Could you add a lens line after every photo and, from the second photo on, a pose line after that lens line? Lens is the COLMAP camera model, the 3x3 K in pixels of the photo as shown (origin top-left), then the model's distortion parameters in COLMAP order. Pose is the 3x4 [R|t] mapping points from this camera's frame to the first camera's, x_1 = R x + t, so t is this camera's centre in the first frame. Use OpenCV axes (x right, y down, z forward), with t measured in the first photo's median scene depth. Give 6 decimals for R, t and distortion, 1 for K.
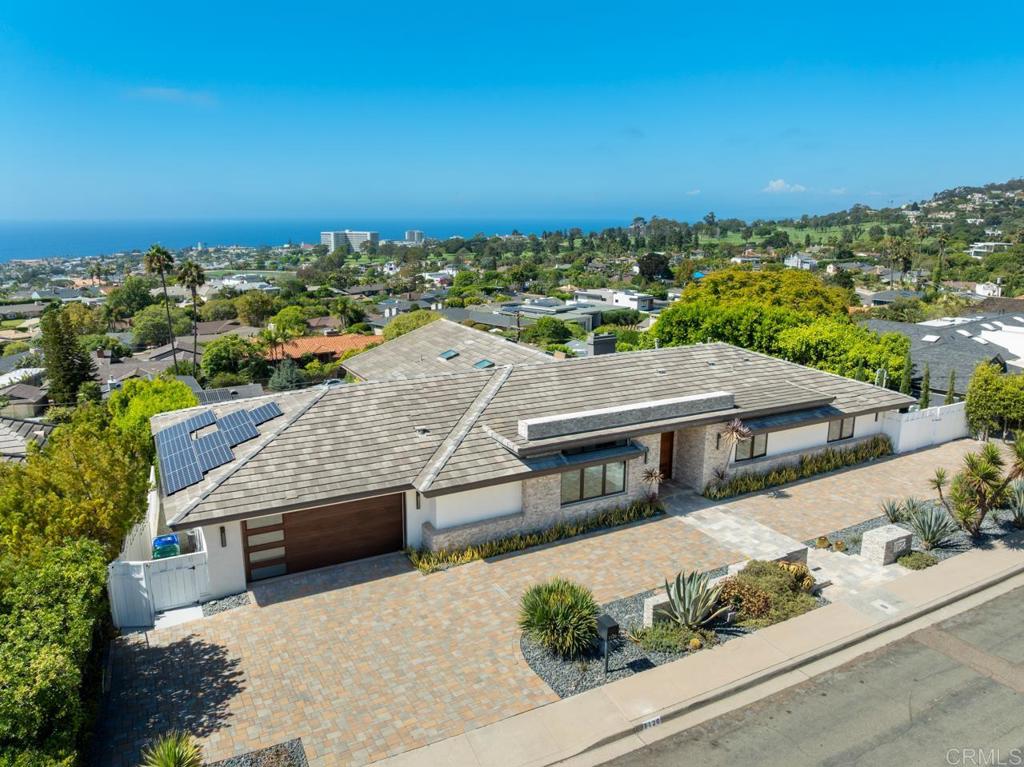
lens RADIAL K [[725.6, 0, 512.0], [0, 725.6, 383.5], [0, 0, 1]] dist [-0.038008, 0.002985]
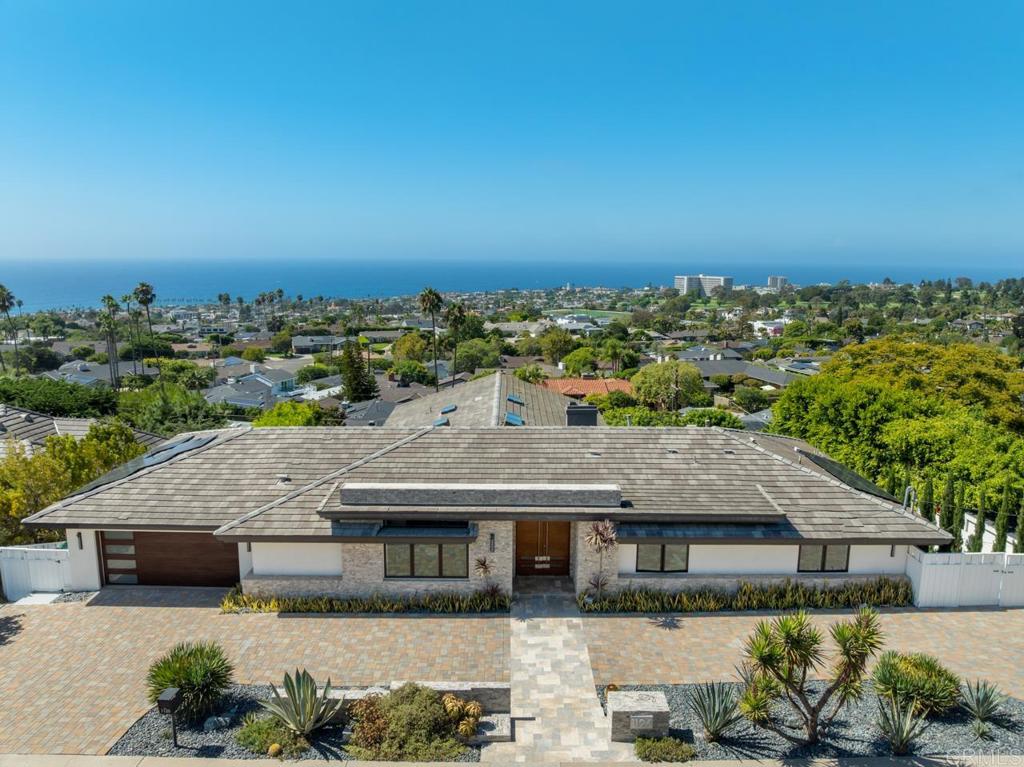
lens RADIAL K [[725.6, 0, 512.0], [0, 725.6, 383.5], [0, 0, 1]] dist [-0.038008, 0.002985]
pose [[0.883681, 0.083586, -0.460566, 0.599466], [-0.110501, 0.993369, -0.031734, -0.071162], [0.454860, 0.078935, 0.887058, 0.194555]]
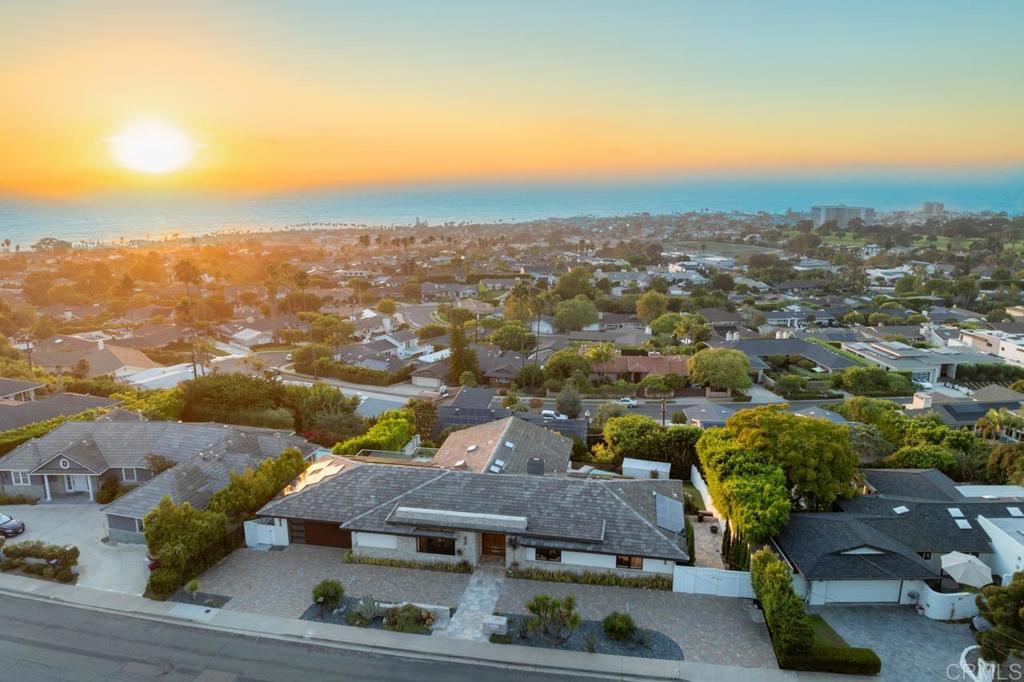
lens RADIAL K [[725.0, 0, 512.0], [0, 725.0, 341.0], [0, 0, 1]] dist [-0.036859, -0.003853]
pose [[0.784301, 0.136437, -0.605192, 1.339412], [-0.139675, 0.989305, 0.042021, -0.509432], [0.604453, 0.051573, 0.794970, -0.450246]]
